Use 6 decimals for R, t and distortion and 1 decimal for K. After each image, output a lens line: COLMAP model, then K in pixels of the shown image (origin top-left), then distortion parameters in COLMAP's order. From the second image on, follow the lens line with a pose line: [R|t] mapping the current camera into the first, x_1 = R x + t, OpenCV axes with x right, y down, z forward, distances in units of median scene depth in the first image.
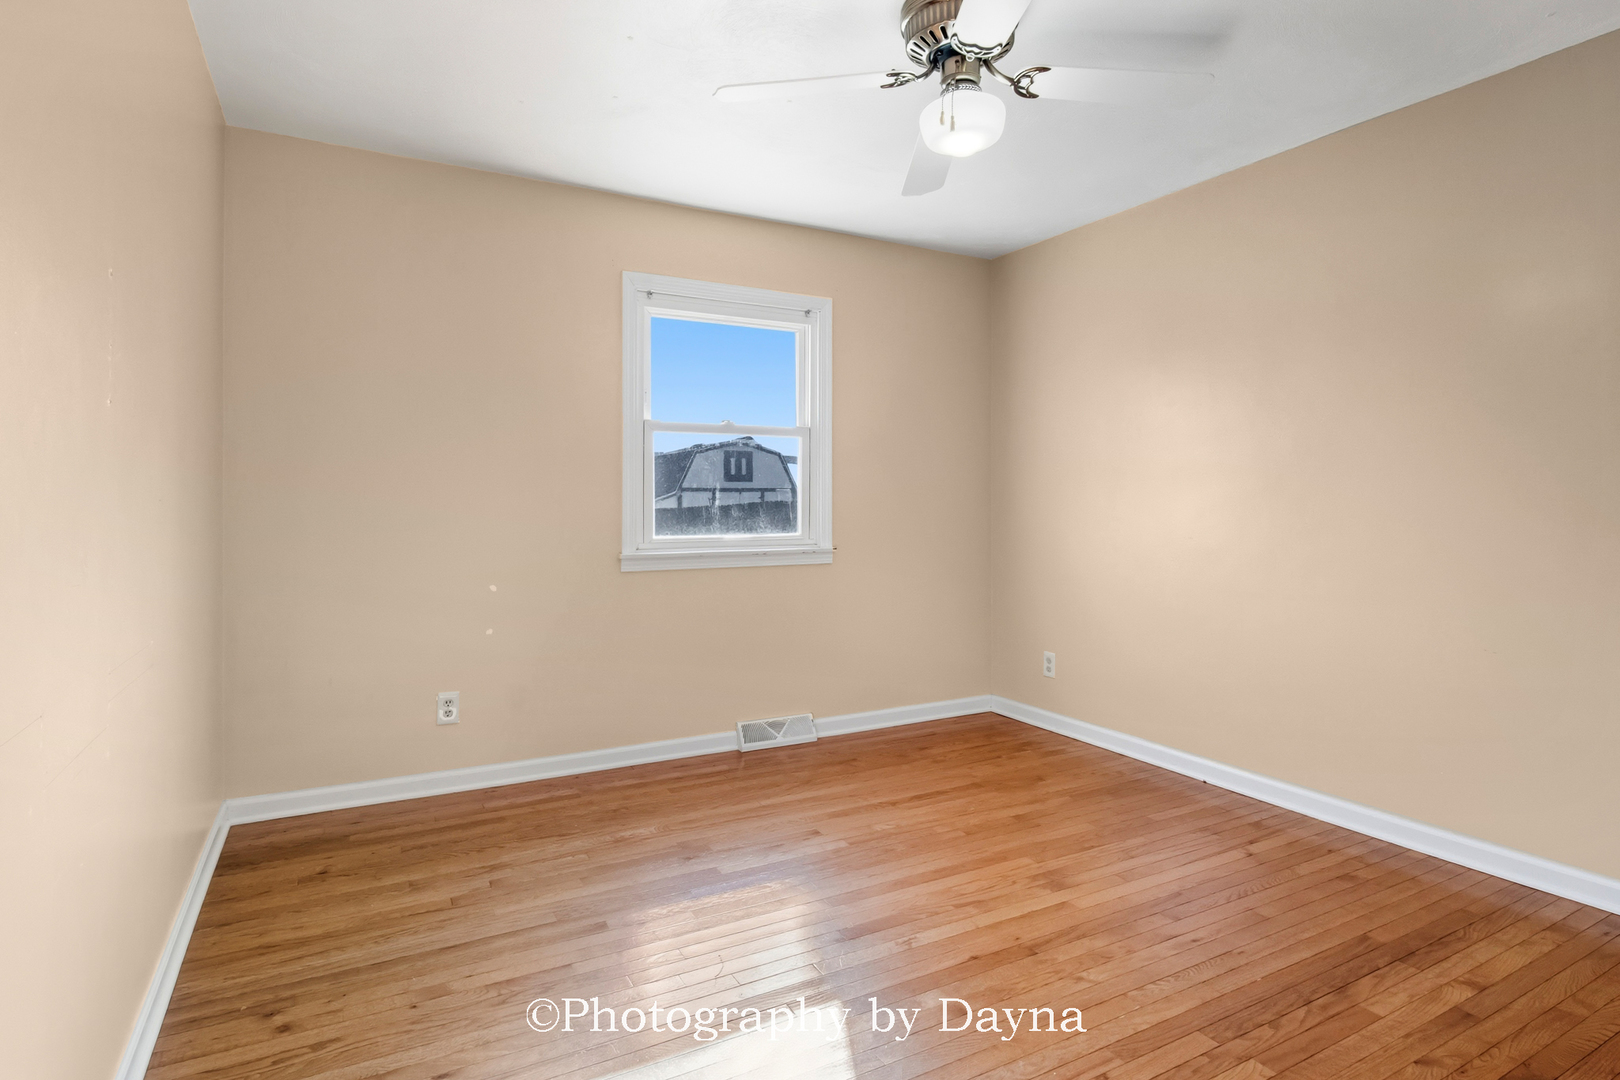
lens RADIAL K [[855.5, 0, 813.2], [0, 855.5, 523.8], [0, 0, 1]] dist [0.004054, 0.000133]
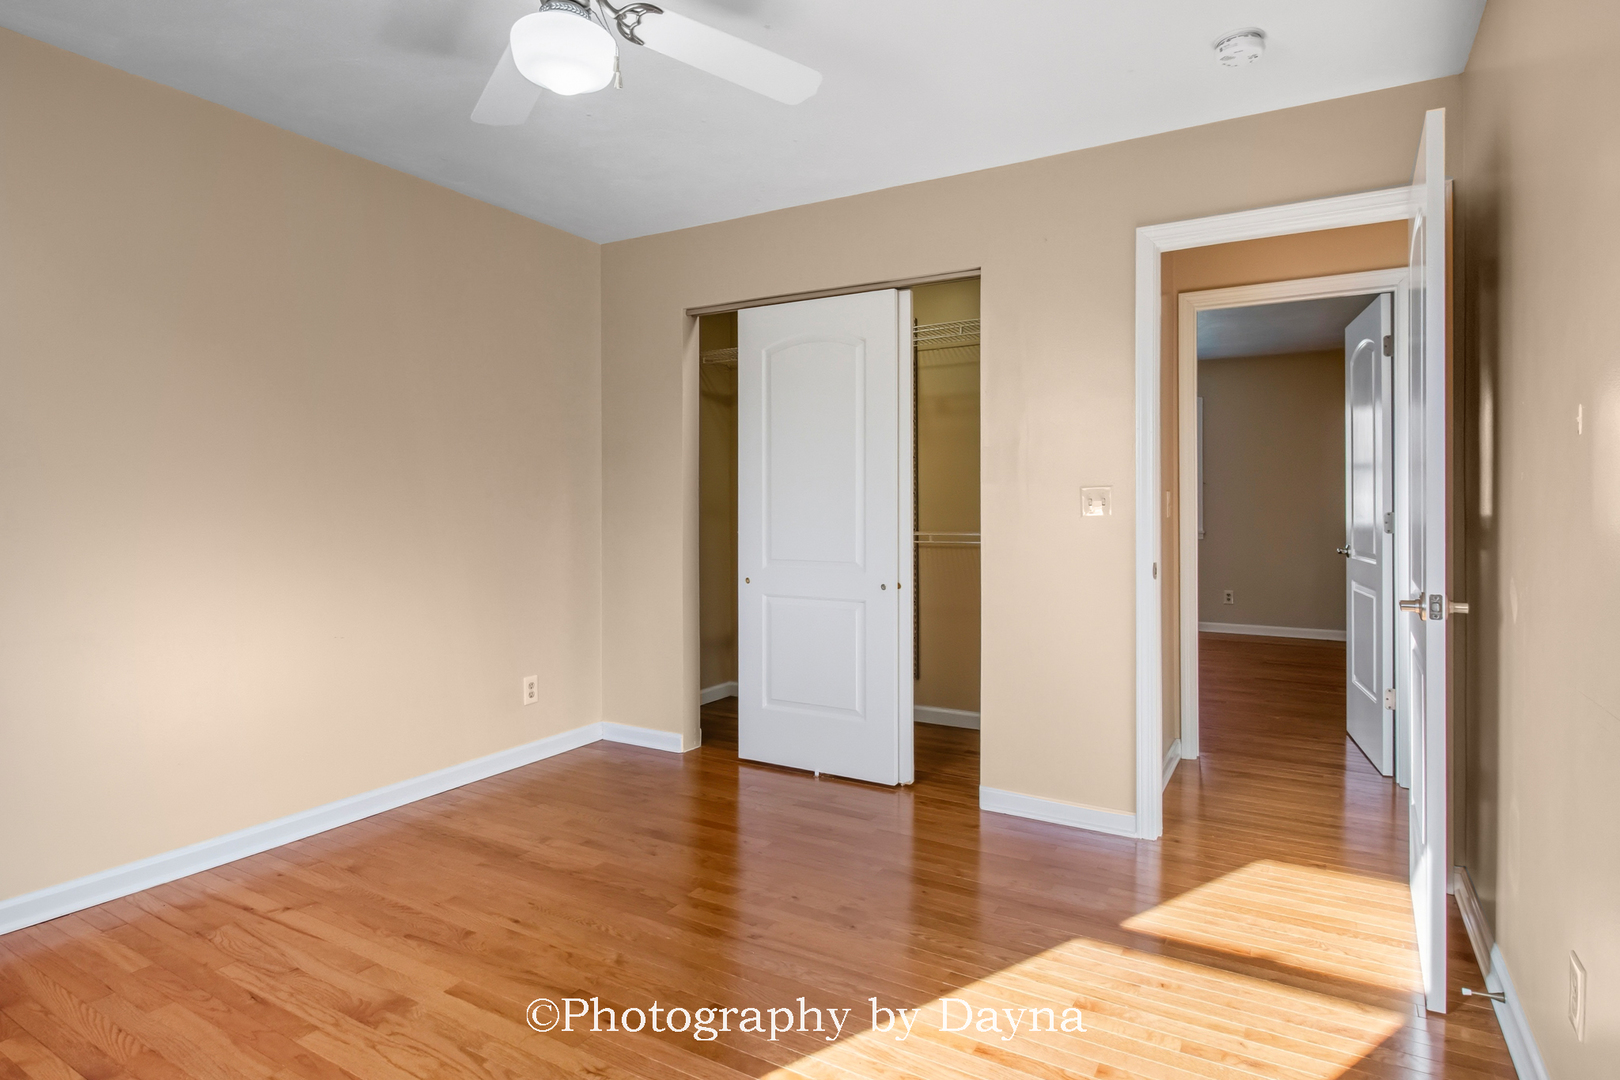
lens RADIAL K [[855.5, 0, 811.1], [0, 855.5, 528.6], [0, 0, 1]] dist [0.004054, 0.000133]
pose [[-0.521427, -0.012052, 0.853211, -0.555850], [0.020918, 0.999419, 0.026901, -0.020404], [-0.853040, 0.031874, -0.520872, 1.049974]]
